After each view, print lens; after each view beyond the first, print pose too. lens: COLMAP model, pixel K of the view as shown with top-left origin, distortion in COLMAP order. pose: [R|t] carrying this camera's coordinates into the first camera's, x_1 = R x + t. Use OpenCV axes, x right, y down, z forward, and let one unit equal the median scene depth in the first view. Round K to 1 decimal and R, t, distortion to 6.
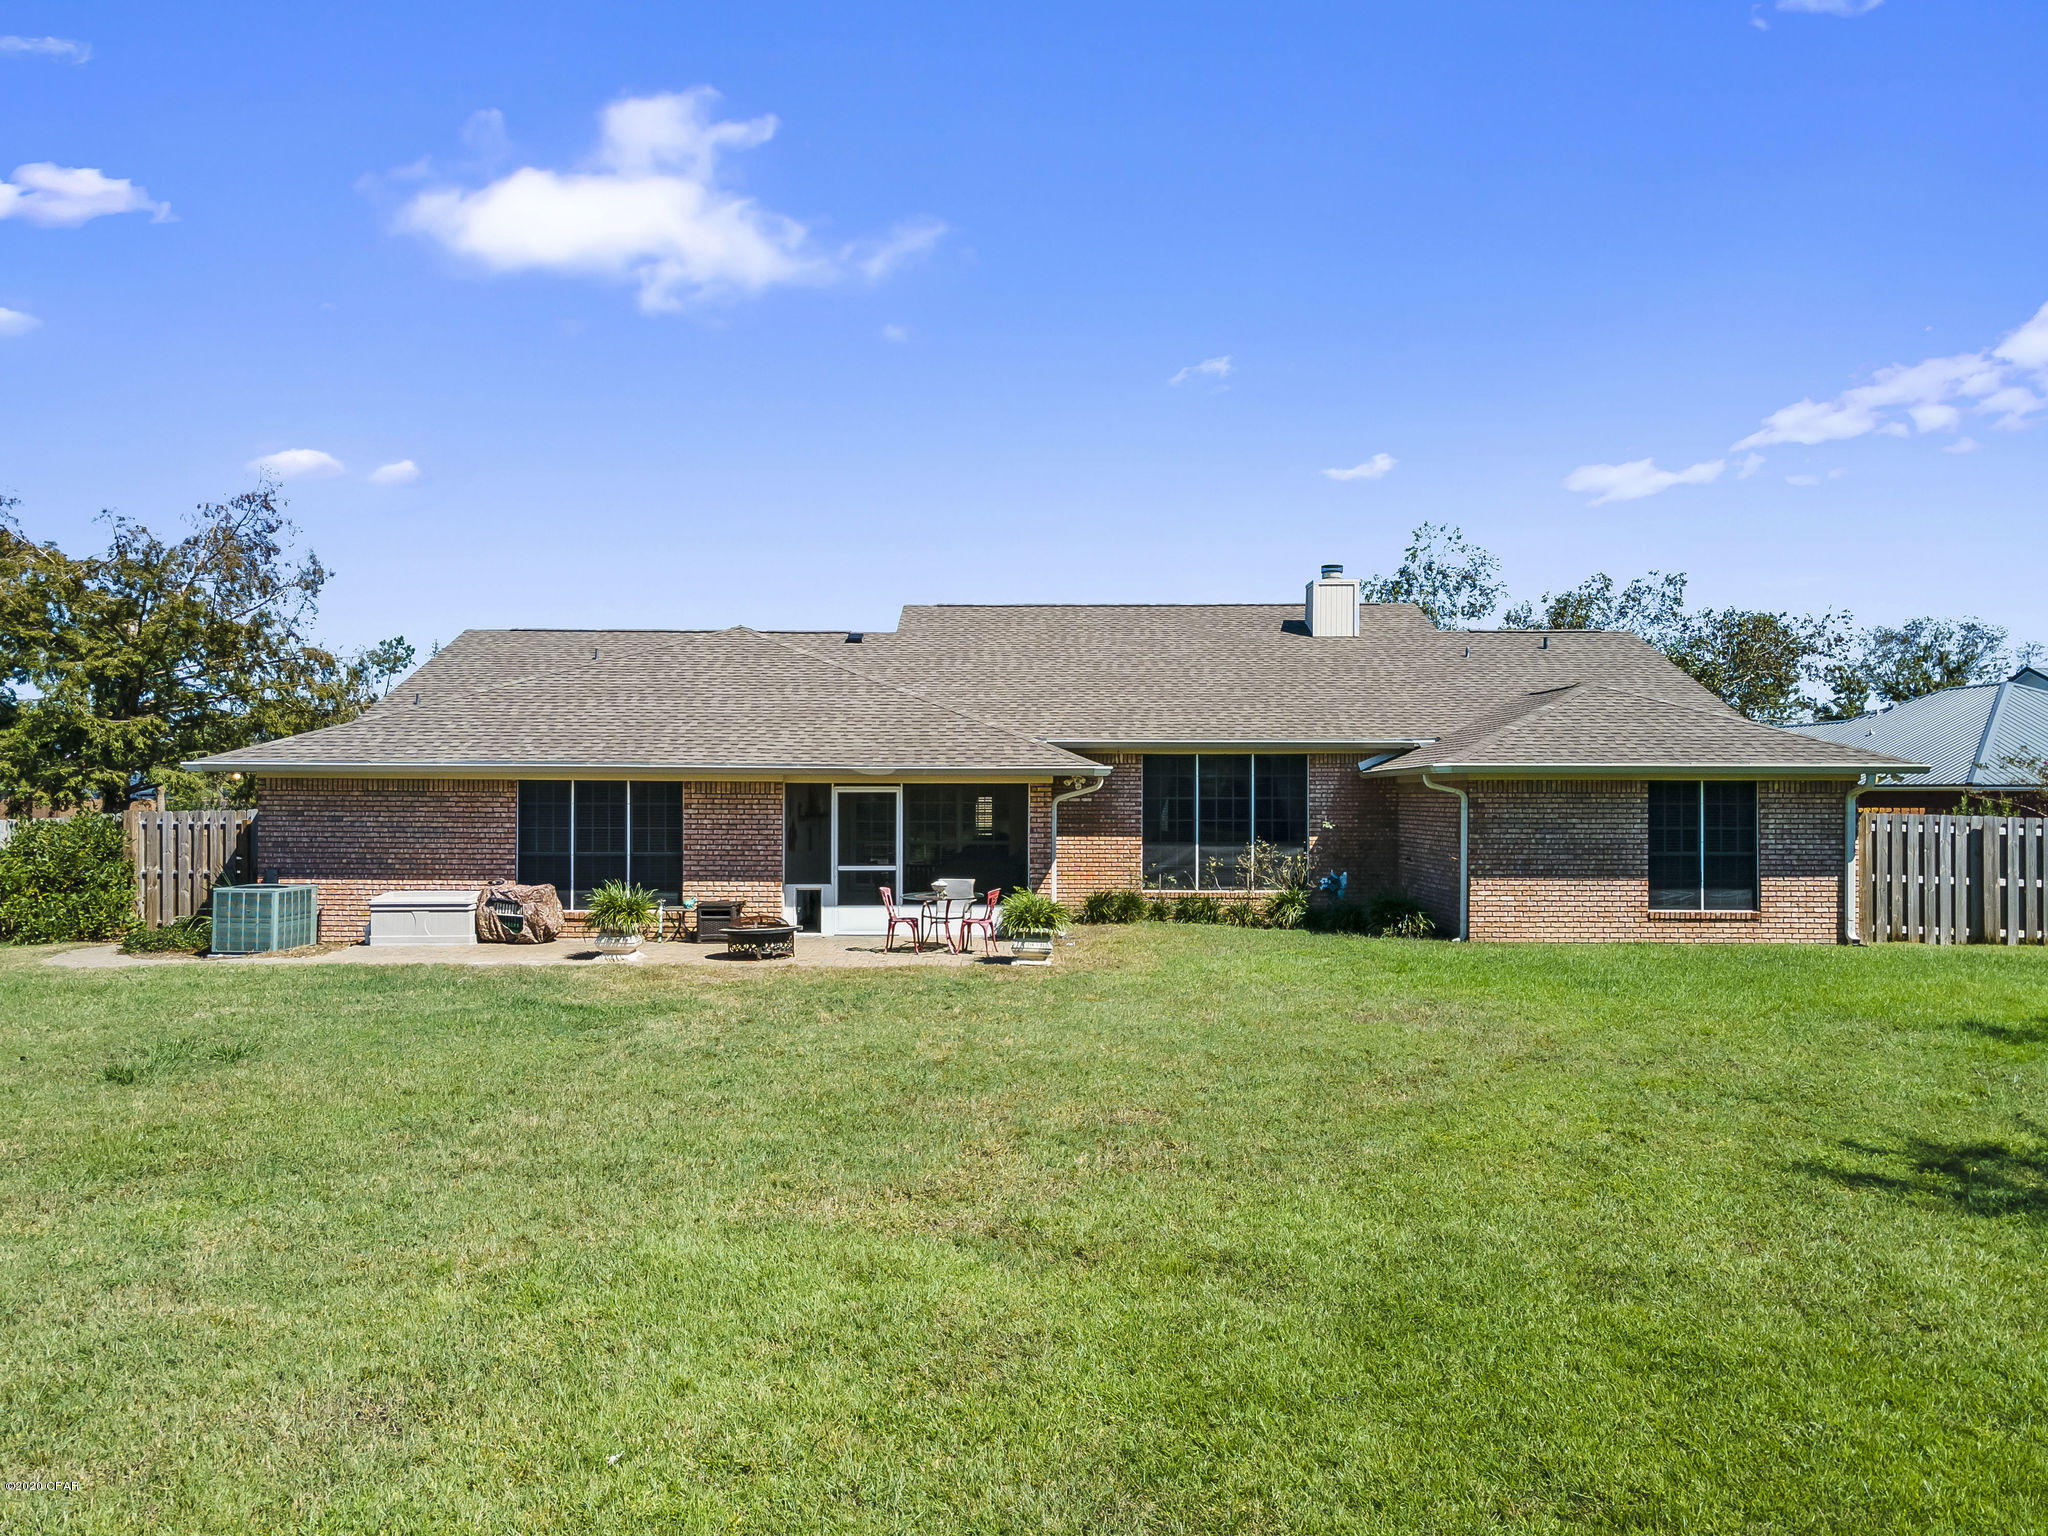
lens RADIAL K [[1523.2, 0, 1029.0], [0, 1523.2, 765.9], [0, 0, 1]] dist [0.018342, 0.042162]
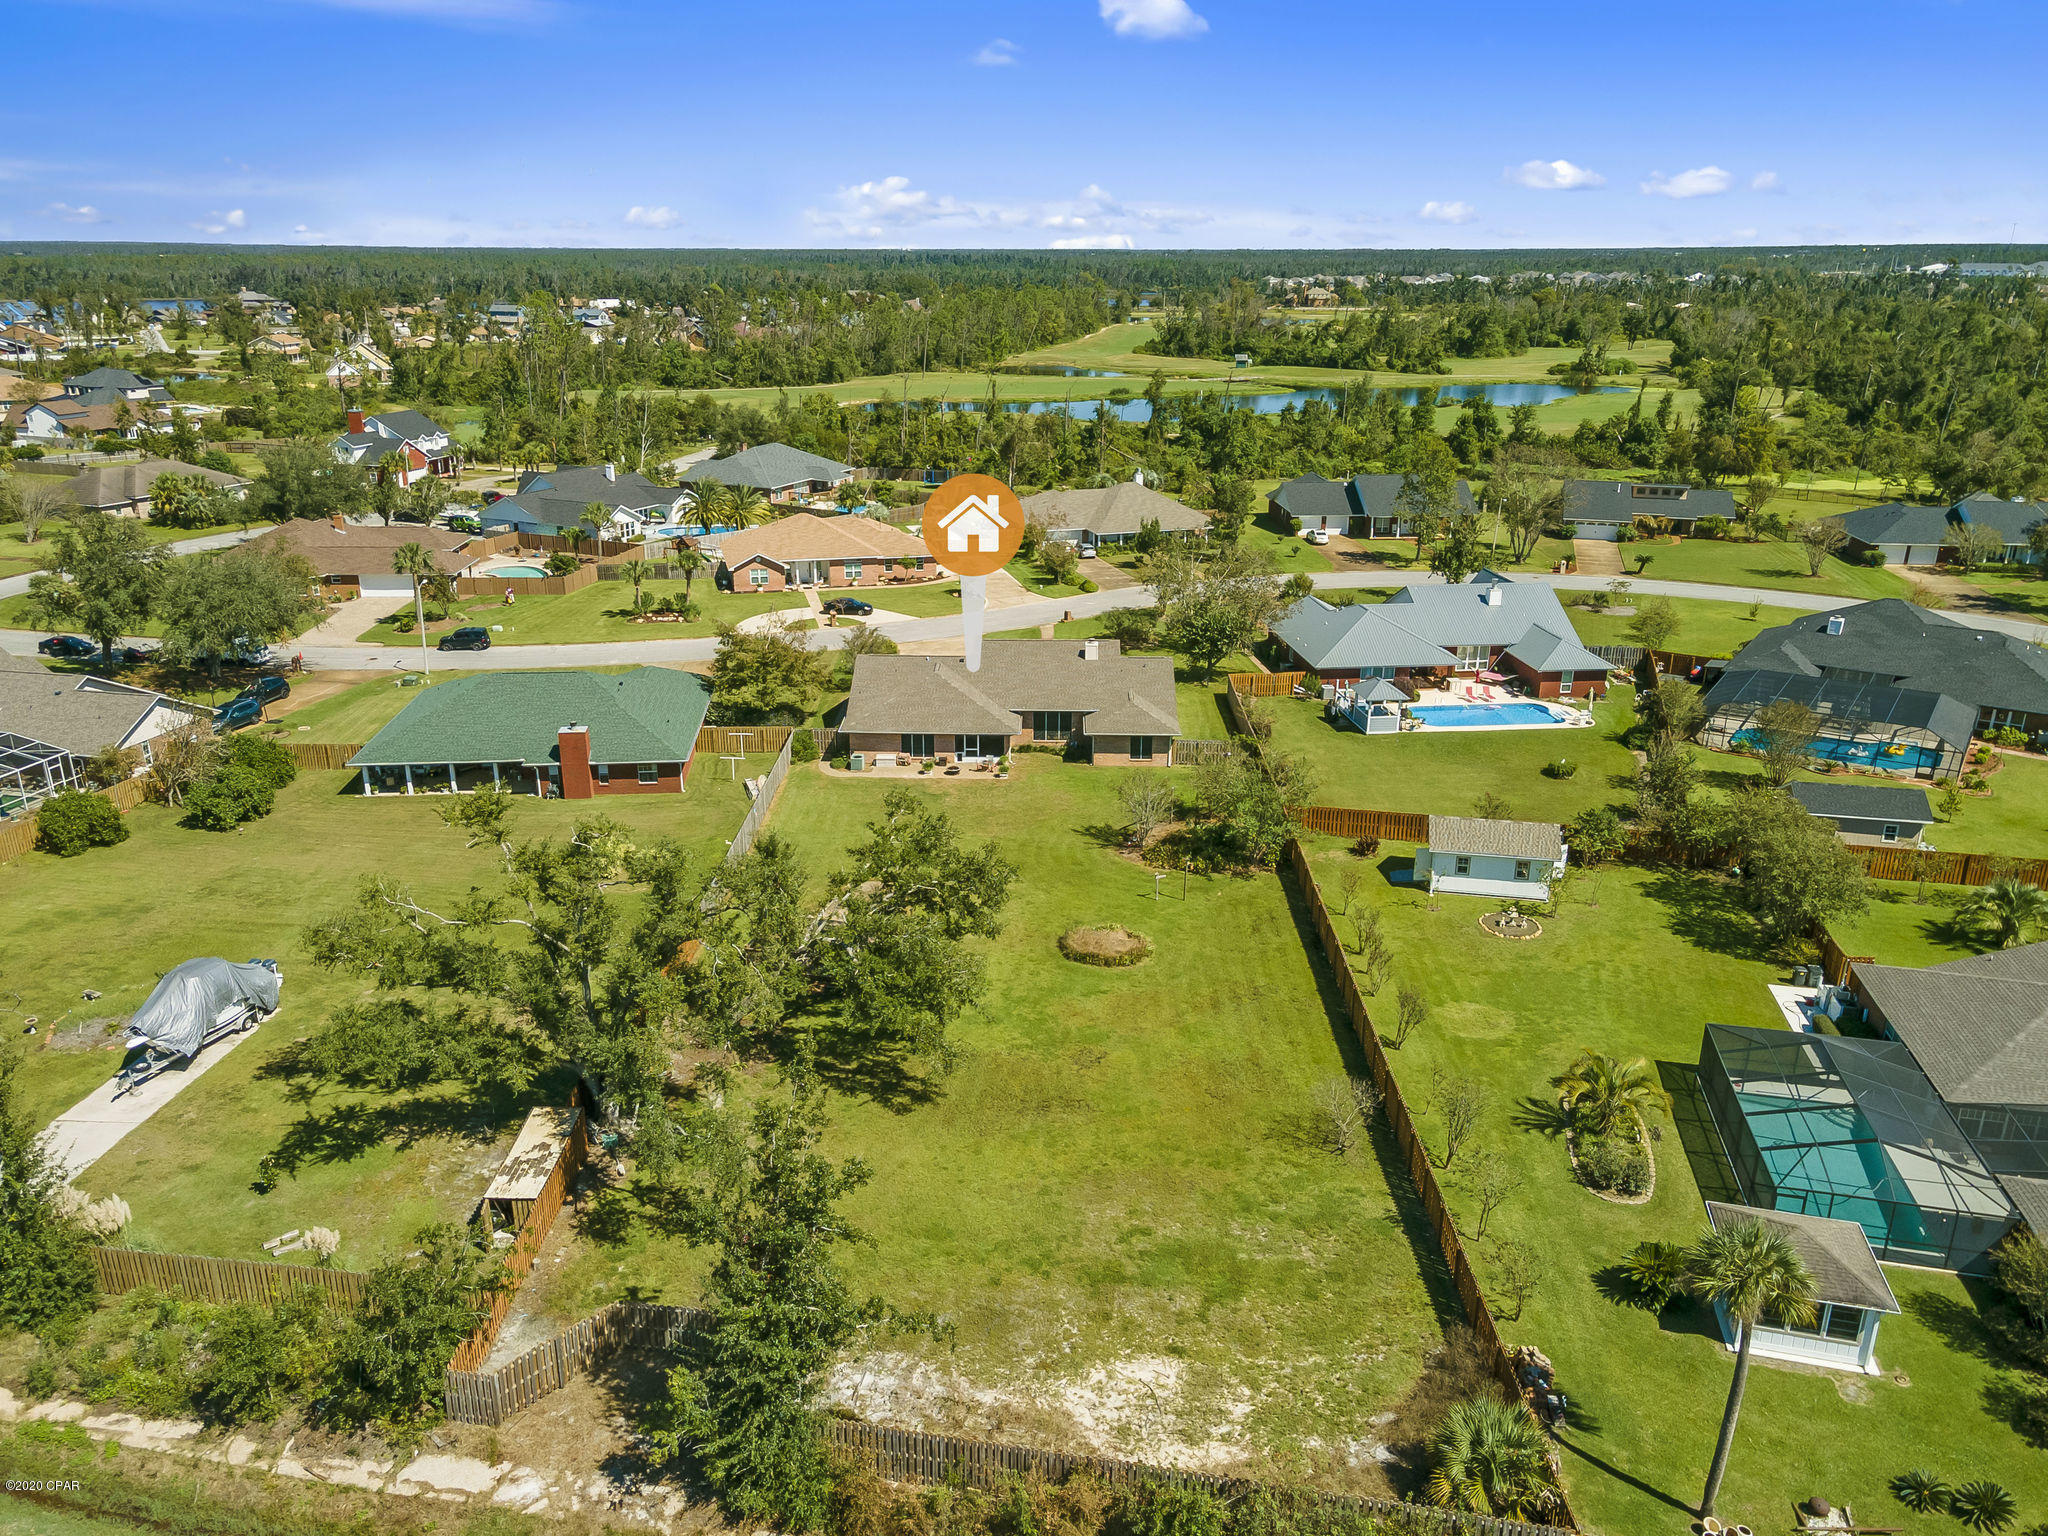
lens RADIAL K [[1523.2, 0, 1018.6], [0, 1523.2, 769.5], [0, 0, 1]] dist [0.018342, 0.042162]
pose [[0.999666, 0.010700, -0.023506, 0.159854], [-0.002198, 0.942086, 0.335365, -1.512606], [0.025733, -0.335201, 0.941795, -3.626549]]
